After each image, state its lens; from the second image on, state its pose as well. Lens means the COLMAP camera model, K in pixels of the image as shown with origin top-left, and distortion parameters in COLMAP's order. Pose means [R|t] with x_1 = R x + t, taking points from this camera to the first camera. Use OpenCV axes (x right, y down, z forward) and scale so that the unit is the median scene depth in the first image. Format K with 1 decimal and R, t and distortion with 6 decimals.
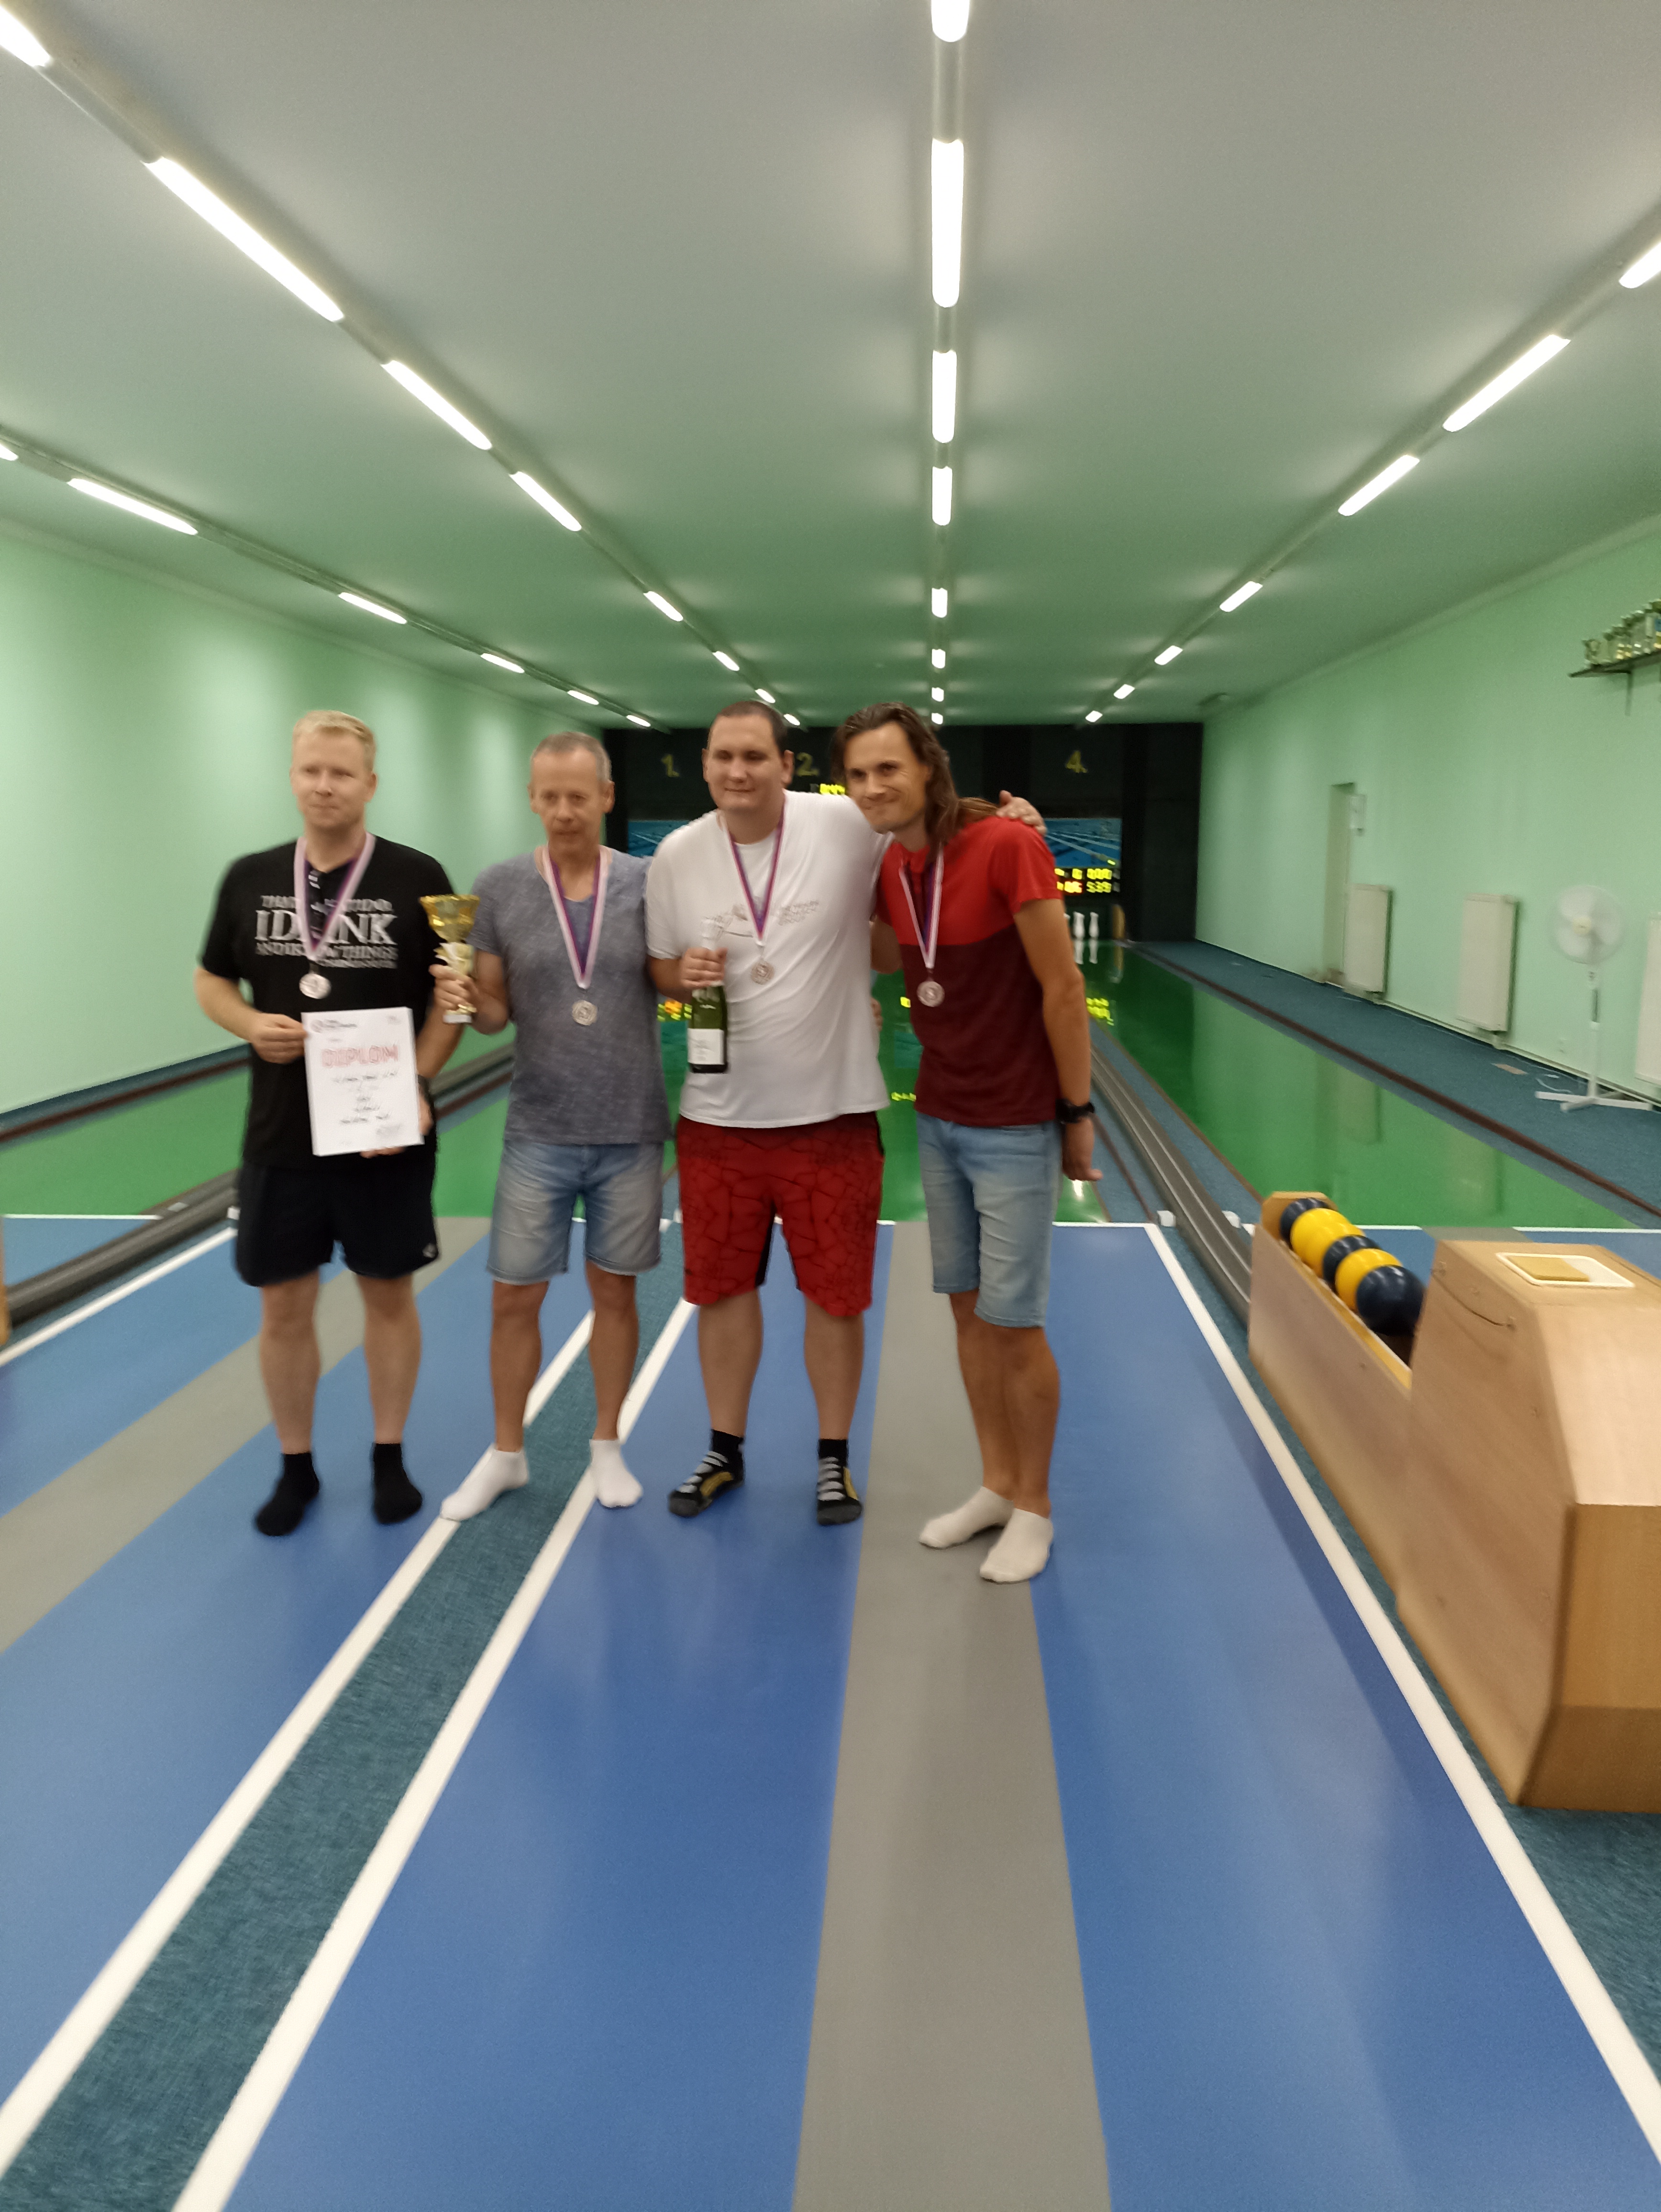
lens RADIAL K [[1527.2, 0, 830.5], [0, 1527.2, 1106.0], [0, 0, 1]] dist [0.035105, 0.000452]
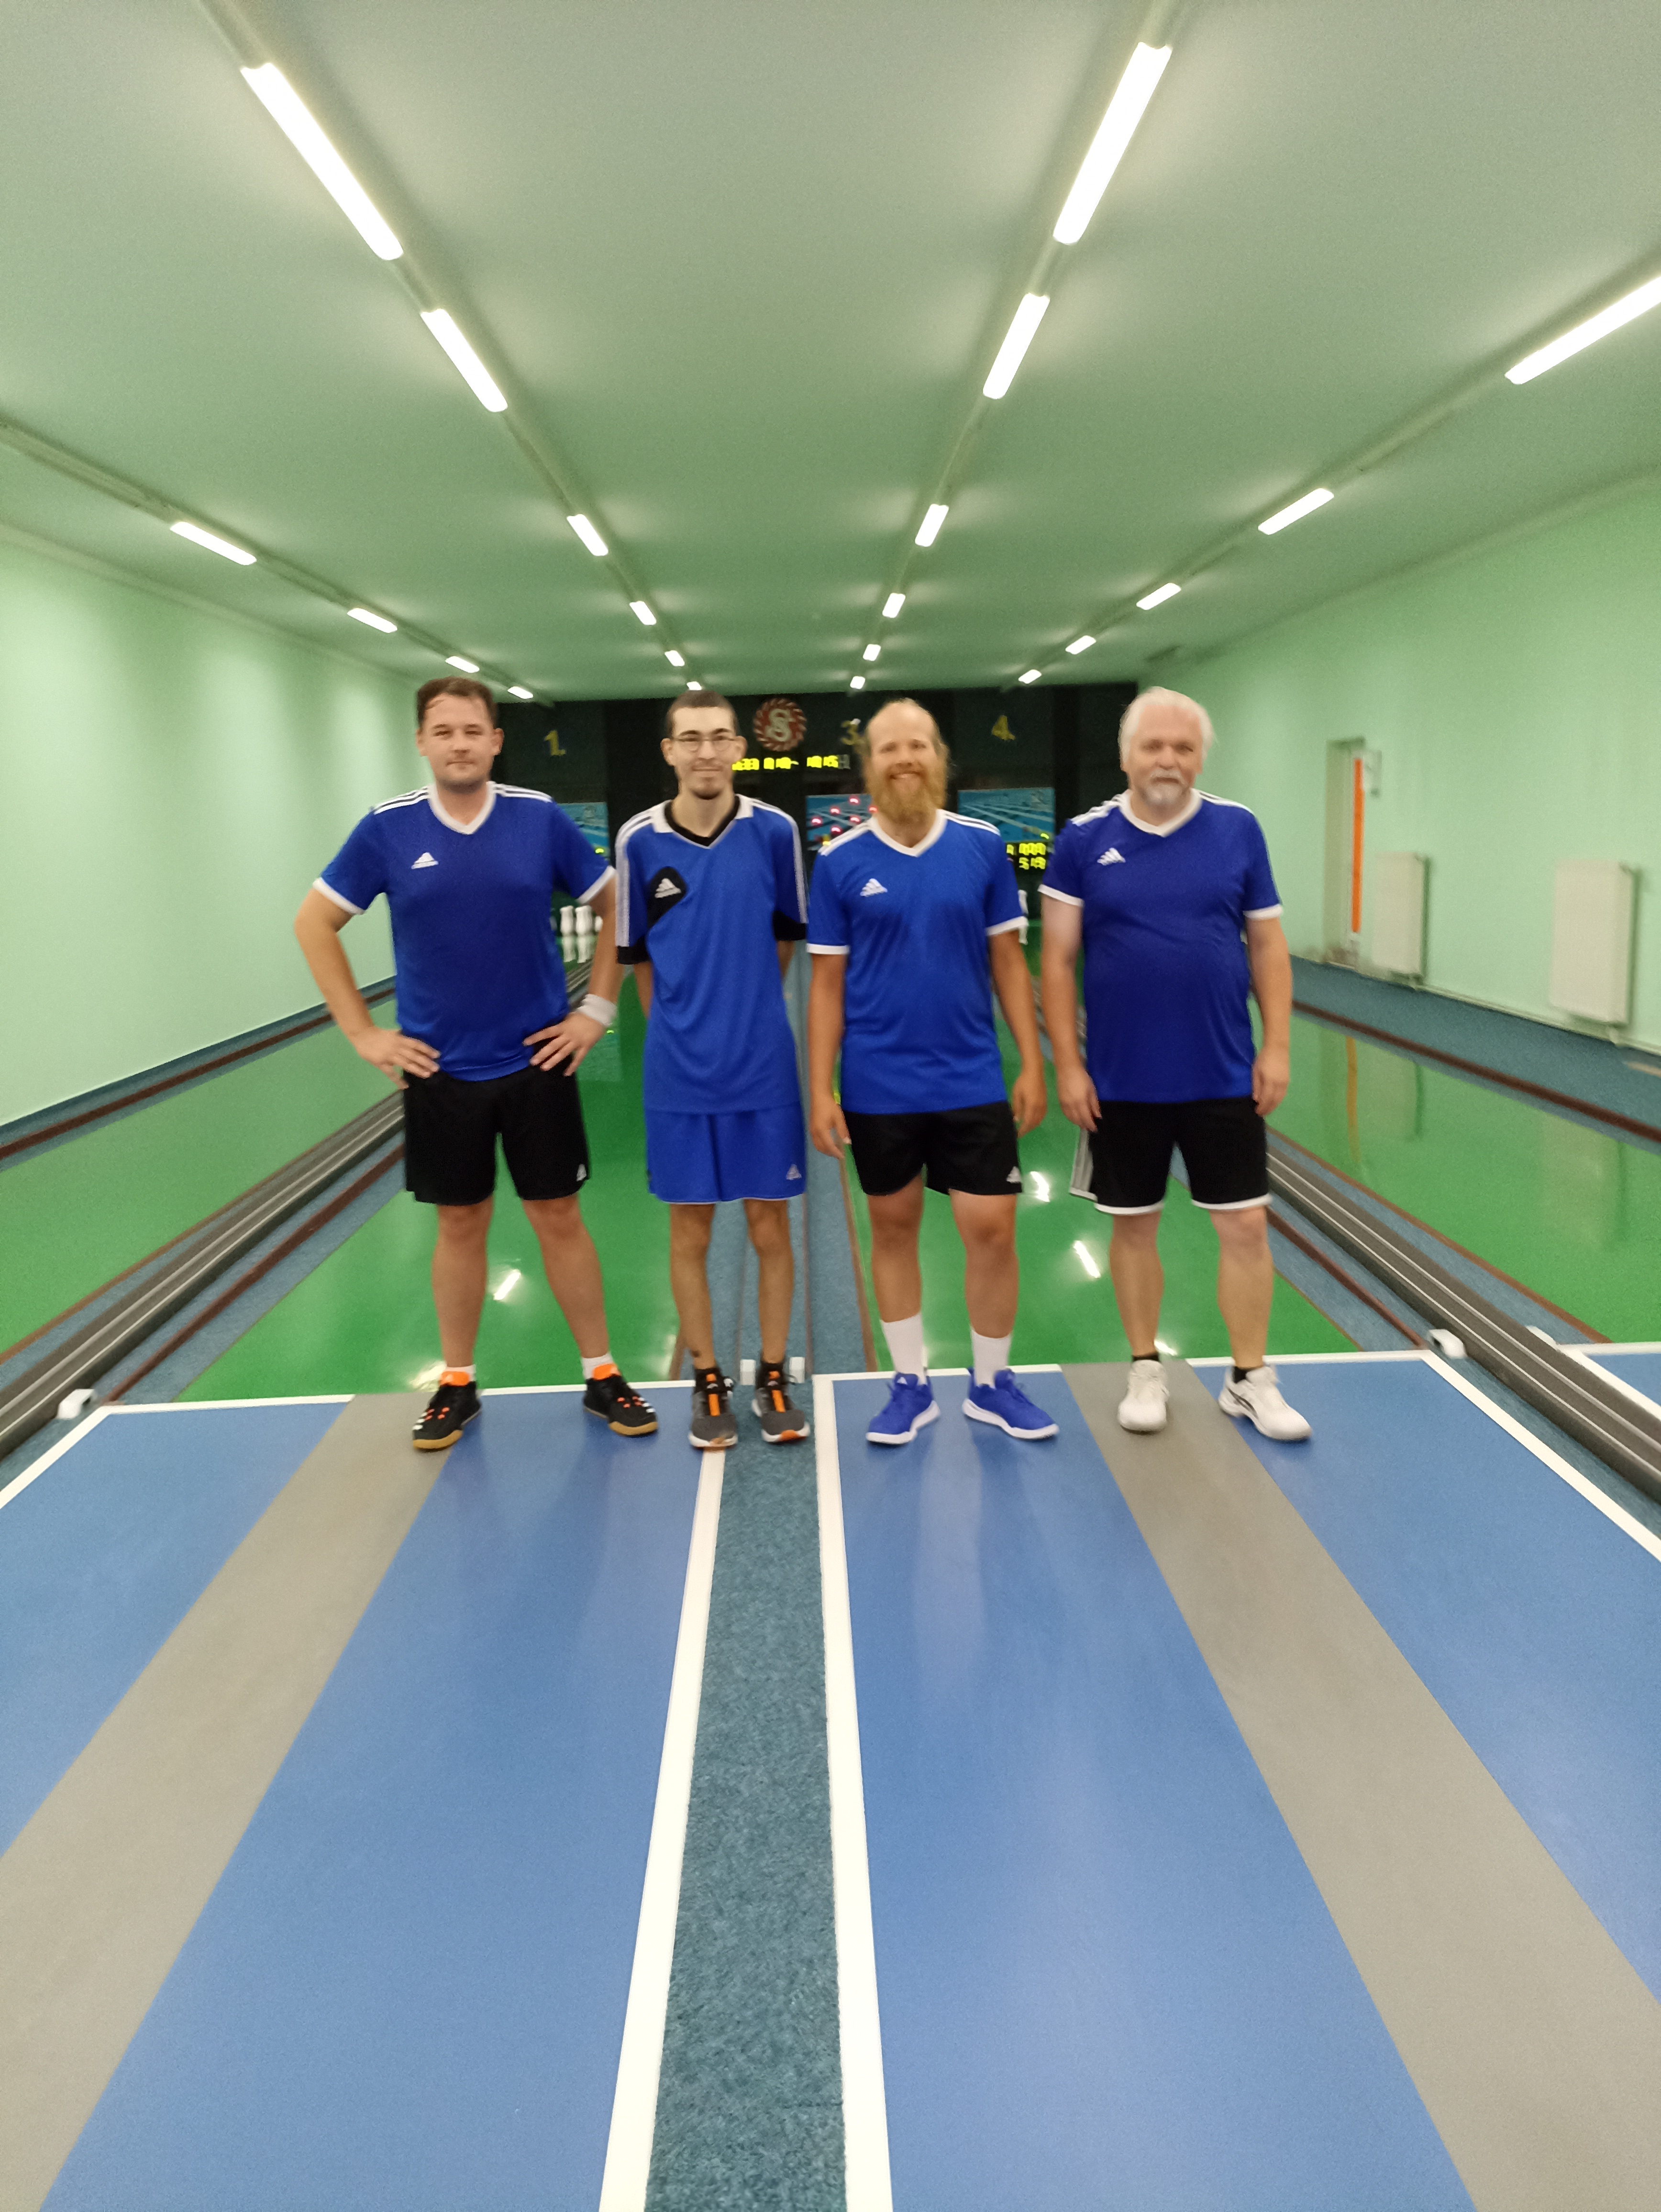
lens RADIAL K [[1491.1, 0, 830.5], [0, 1491.1, 1106.0], [0, 0, 1]] dist [0.018575, 0.000882]
pose [[0.994194, -0.048339, 0.096138, -0.060224], [0.046586, 0.998706, 0.020396, -0.030763], [-0.097000, -0.015799, 0.995159, 0.168012]]
